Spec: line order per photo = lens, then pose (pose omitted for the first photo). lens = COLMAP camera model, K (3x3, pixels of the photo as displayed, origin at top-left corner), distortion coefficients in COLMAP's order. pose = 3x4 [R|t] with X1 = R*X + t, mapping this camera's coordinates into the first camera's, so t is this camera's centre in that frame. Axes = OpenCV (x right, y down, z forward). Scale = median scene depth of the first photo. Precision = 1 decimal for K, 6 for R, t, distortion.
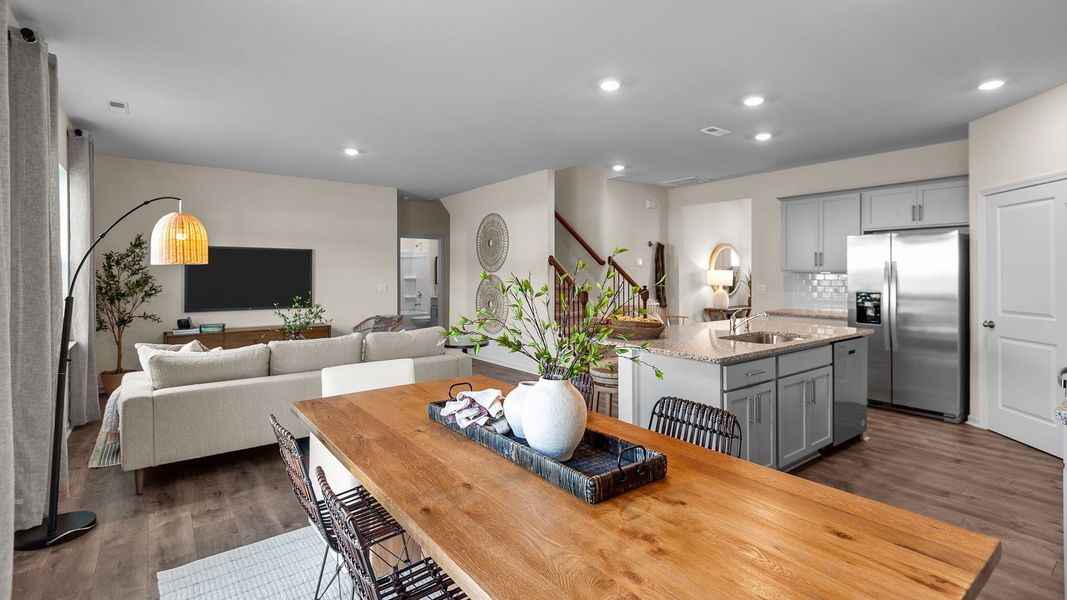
lens RADIAL K [[484.7, 0, 536.3], [0, 484.7, 268.5], [0, 0, 1]] dist [-0.000046, -0.000787]
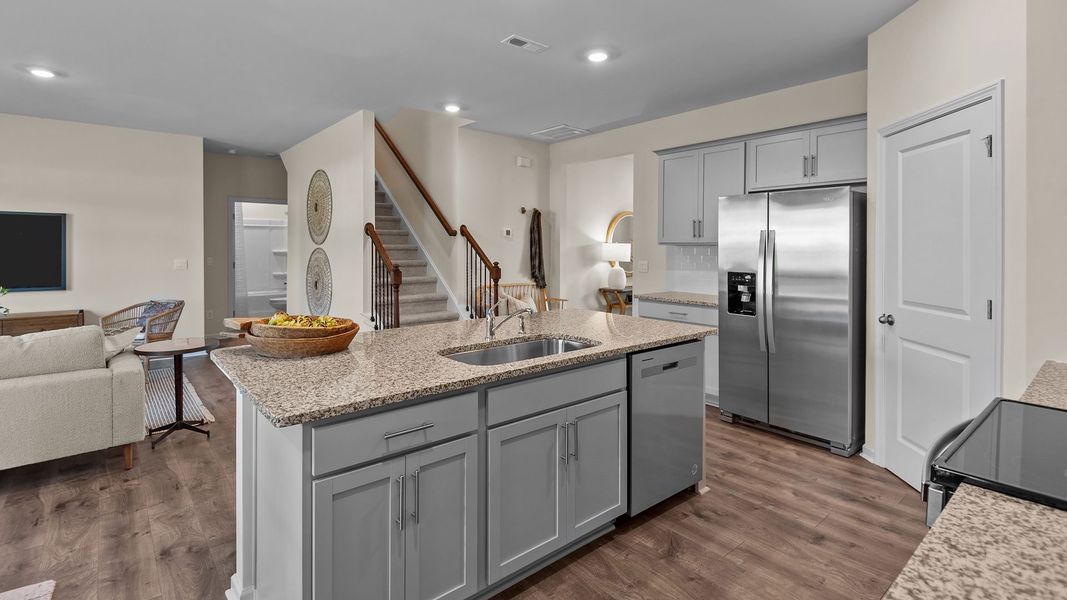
lens RADIAL K [[492.5, 0, 535.6], [0, 492.5, 246.8], [0, 0, 1]] dist [0.018039, -0.000155]
pose [[0.998775, 0.001995, 0.049434, 0.324819], [-0.002524, 0.999940, 0.010639, 0.002592], [-0.049410, -0.010751, 0.998721, 0.254823]]
